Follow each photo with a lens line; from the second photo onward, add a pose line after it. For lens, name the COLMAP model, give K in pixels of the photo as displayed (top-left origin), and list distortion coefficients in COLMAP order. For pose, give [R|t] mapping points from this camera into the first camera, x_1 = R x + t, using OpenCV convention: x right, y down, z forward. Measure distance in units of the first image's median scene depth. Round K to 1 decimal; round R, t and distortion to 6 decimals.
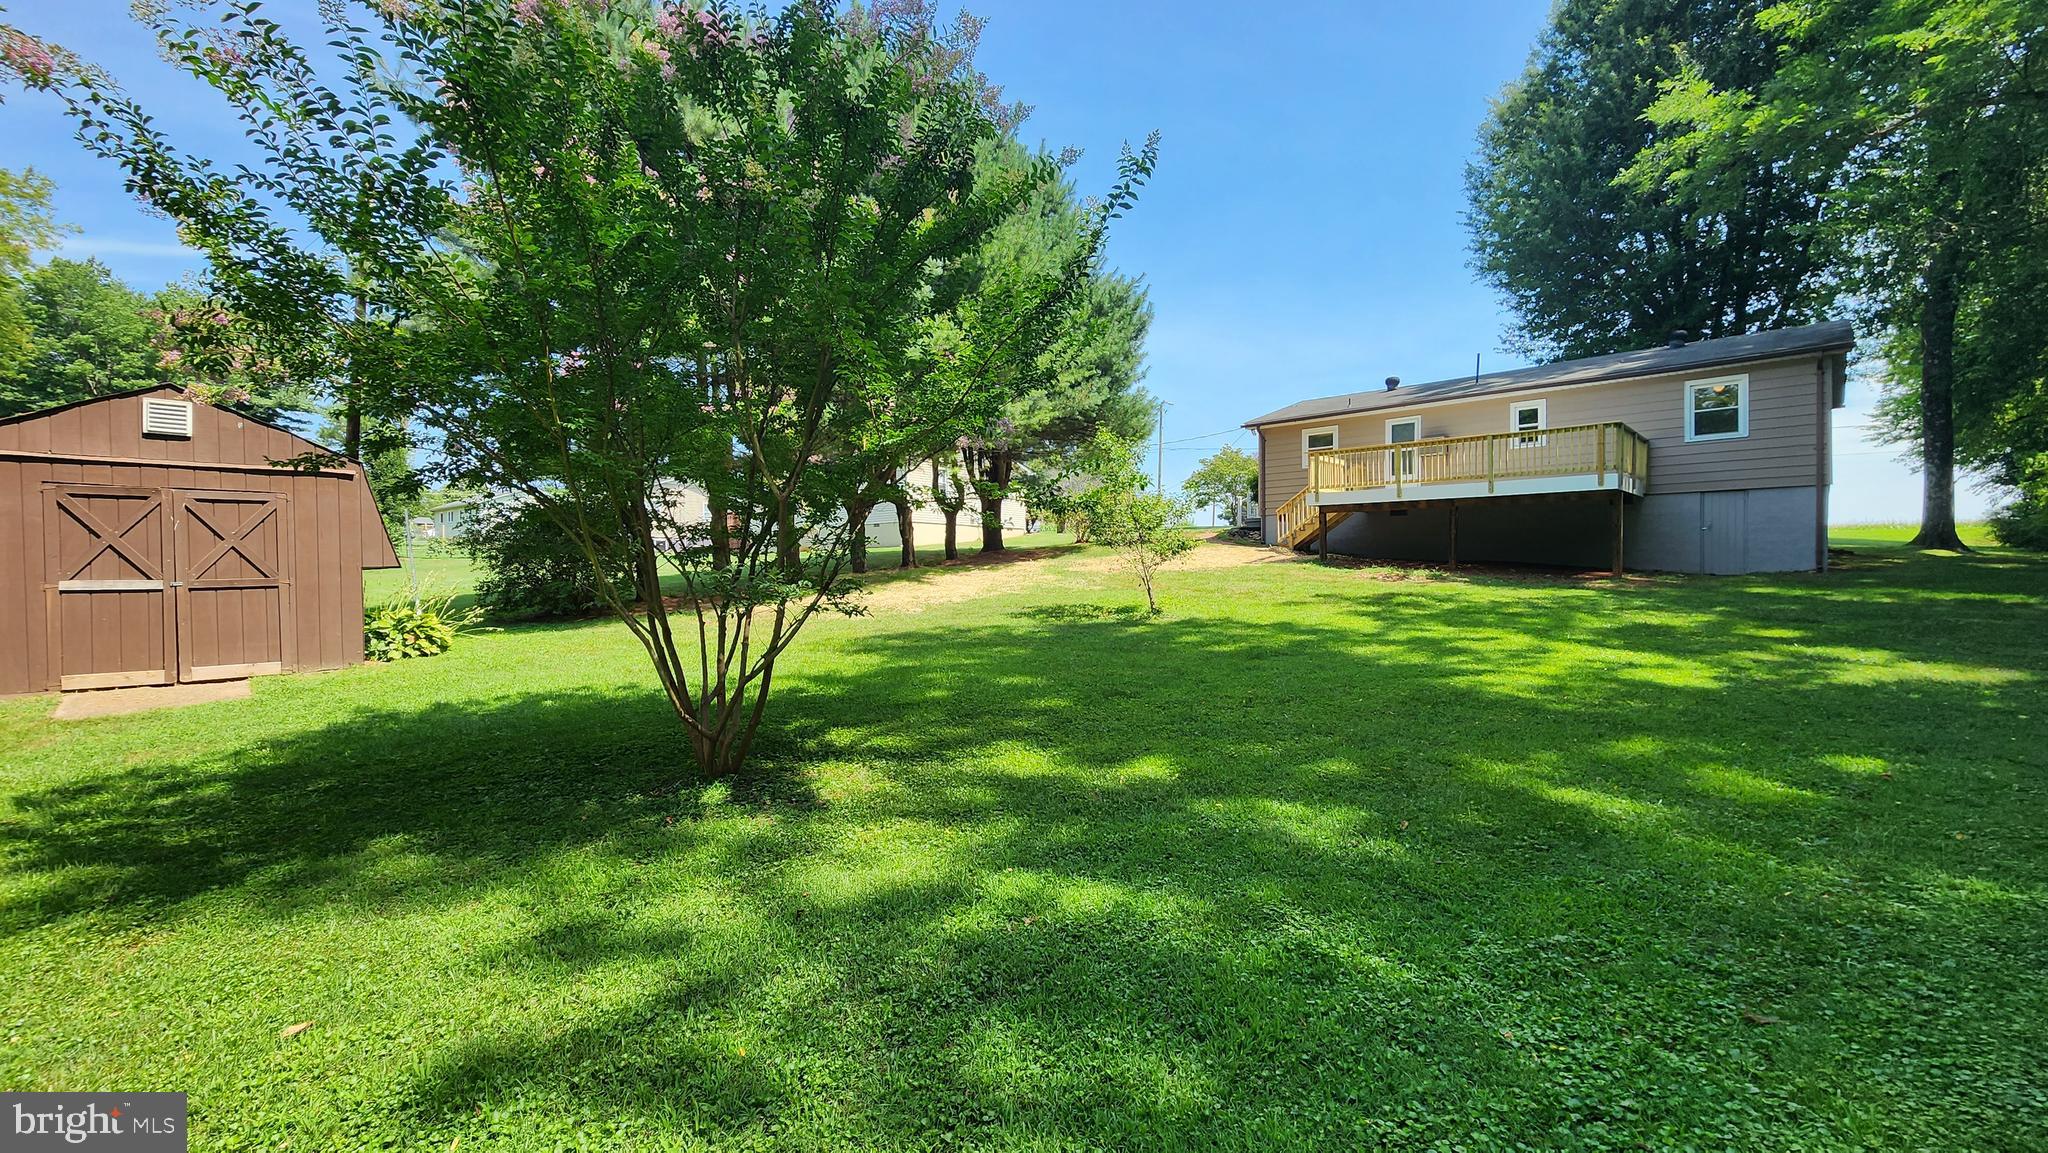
lens RADIAL K [[842.3, 0, 1018.6], [0, 842.3, 574.4], [0, 0, 1]] dist [0.004202, -0.002526]
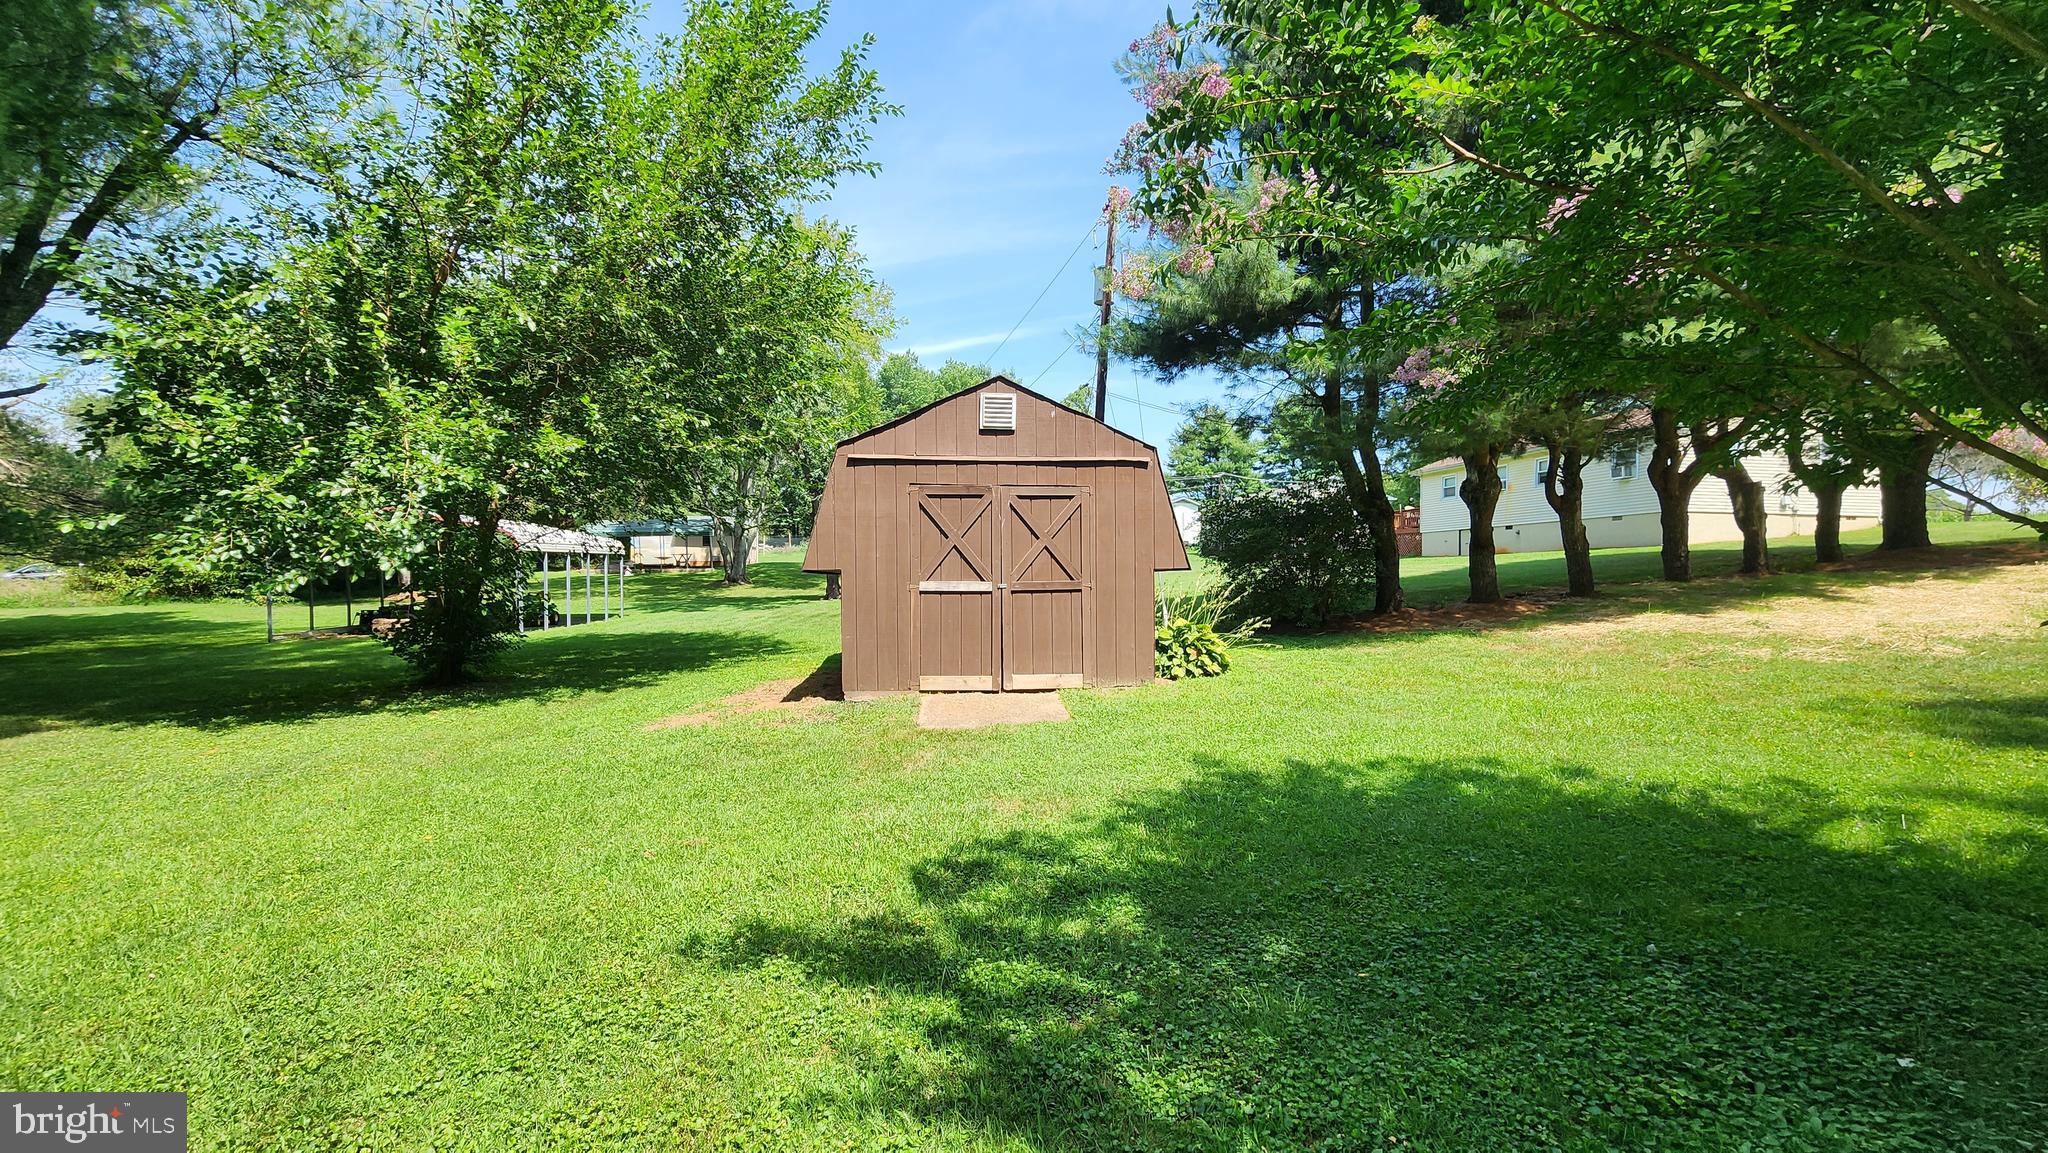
lens RADIAL K [[842.3, 0, 1017.6], [0, 842.3, 573.4], [0, 0, 1]] dist [0.004202, -0.002526]
pose [[0.767544, 0.005927, -0.640968, -0.358828], [-0.011312, 0.999927, -0.004300, 0.001099], [0.640896, 0.010551, 0.767555, 0.269449]]
